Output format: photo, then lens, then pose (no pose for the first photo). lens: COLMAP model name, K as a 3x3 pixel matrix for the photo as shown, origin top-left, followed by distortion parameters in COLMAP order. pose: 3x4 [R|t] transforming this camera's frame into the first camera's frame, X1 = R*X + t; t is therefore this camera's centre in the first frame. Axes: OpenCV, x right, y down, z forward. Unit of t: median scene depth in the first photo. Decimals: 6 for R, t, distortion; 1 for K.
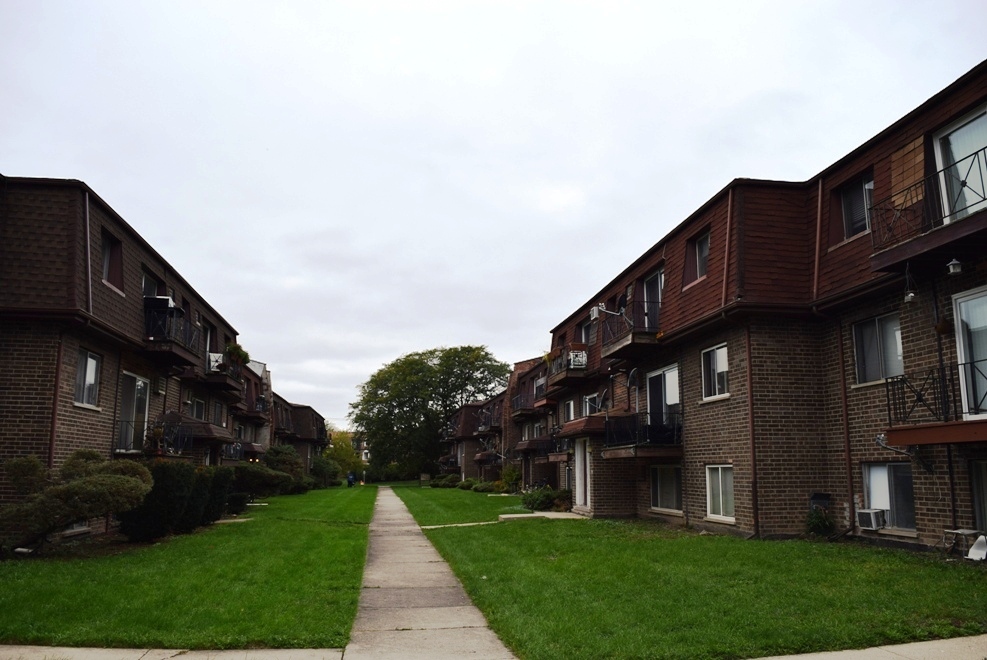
lens RADIAL K [[771.7, 0, 496.9], [0, 771.7, 329.5], [0, 0, 1]] dist [-0.097300, 0.023771]
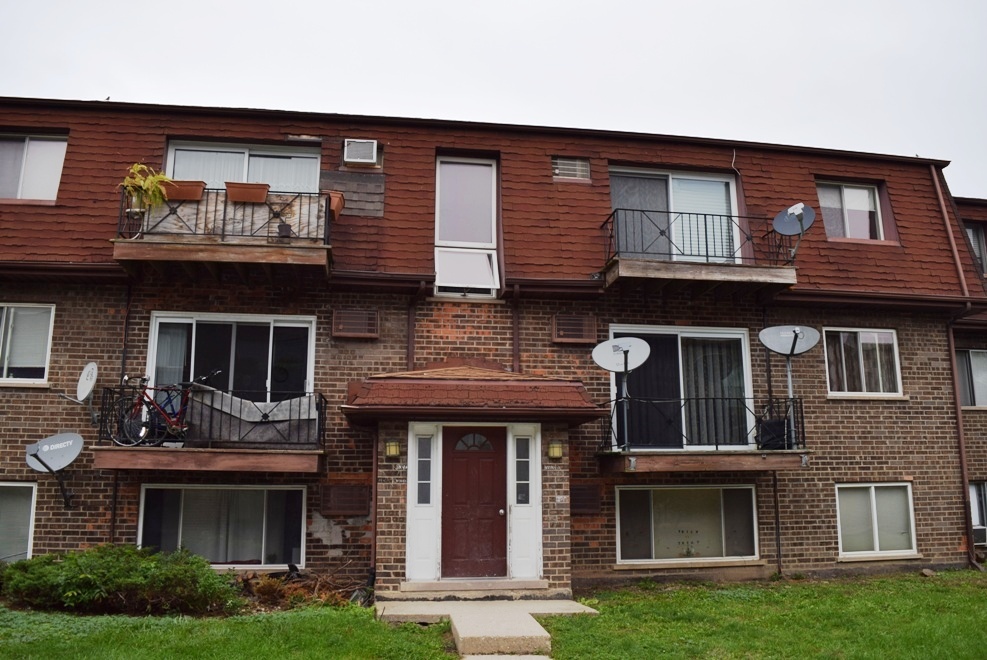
lens RADIAL K [[771.7, 0, 496.9], [0, 771.7, 329.5], [0, 0, 1]] dist [-0.097300, 0.023771]
pose [[-0.011329, 0.201563, 0.979410, -0.467023], [-0.176553, 0.963681, -0.200368, 0.245777], [-0.984226, -0.175188, 0.024669, 1.377089]]
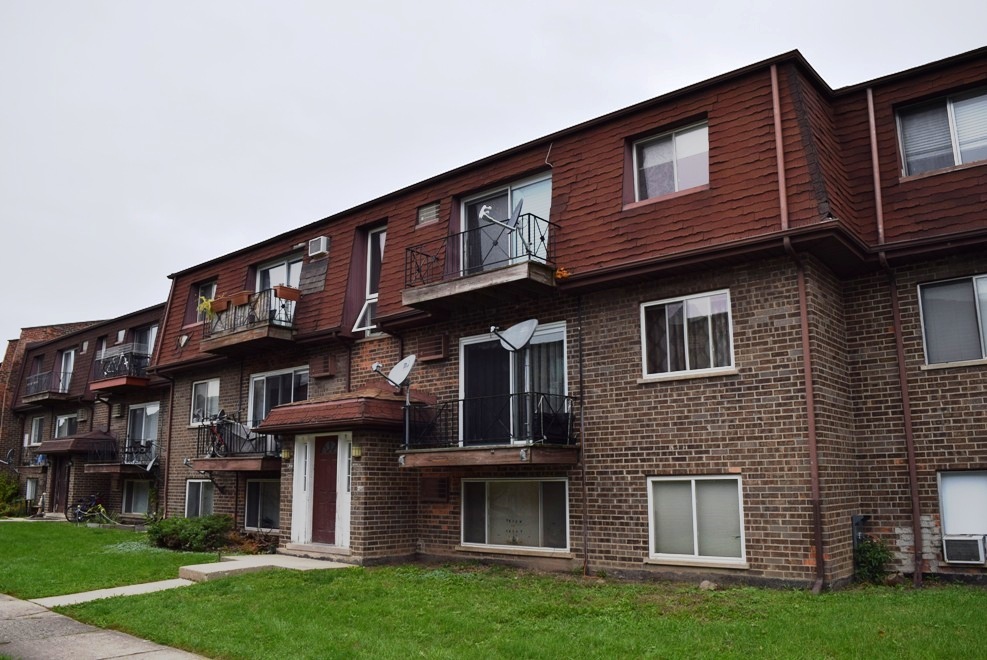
lens RADIAL K [[771.7, 0, 496.9], [0, 771.7, 329.5], [0, 0, 1]] dist [-0.097300, 0.023771]
pose [[0.751128, 0.125241, 0.648168, -0.270708], [-0.112420, 0.991765, -0.061353, 0.112064], [-0.650514, -0.026784, 0.759022, 0.618428]]
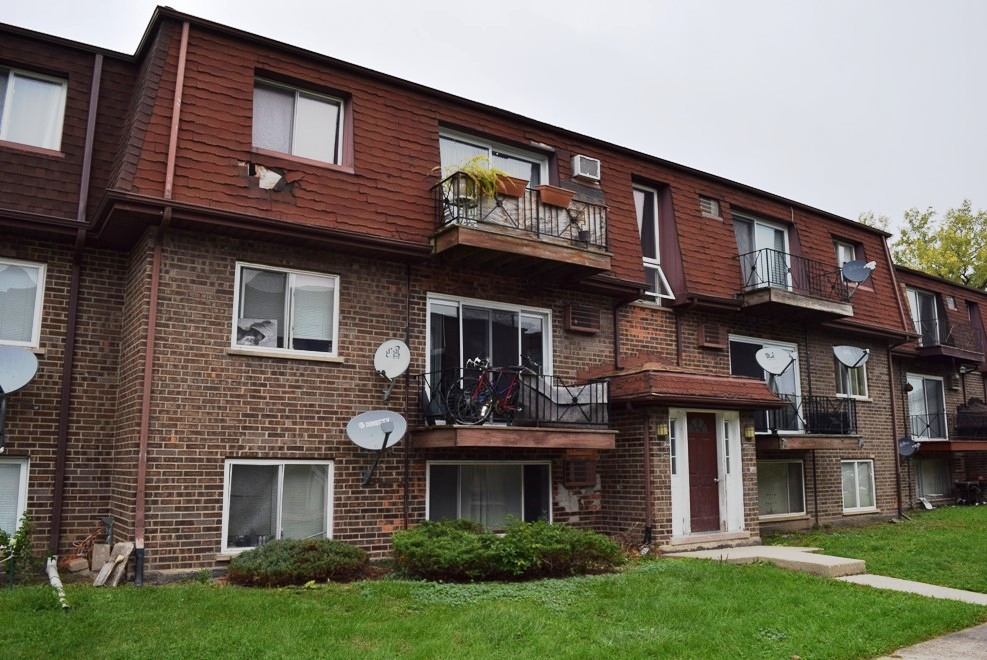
lens RADIAL K [[771.7, 0, 496.9], [0, 771.7, 329.5], [0, 0, 1]] dist [-0.097300, 0.023771]
pose [[-0.439379, 0.156721, 0.884525, -0.449305], [-0.159107, 0.955518, -0.248335, 0.345123], [-0.884099, -0.249848, -0.394899, 1.907845]]
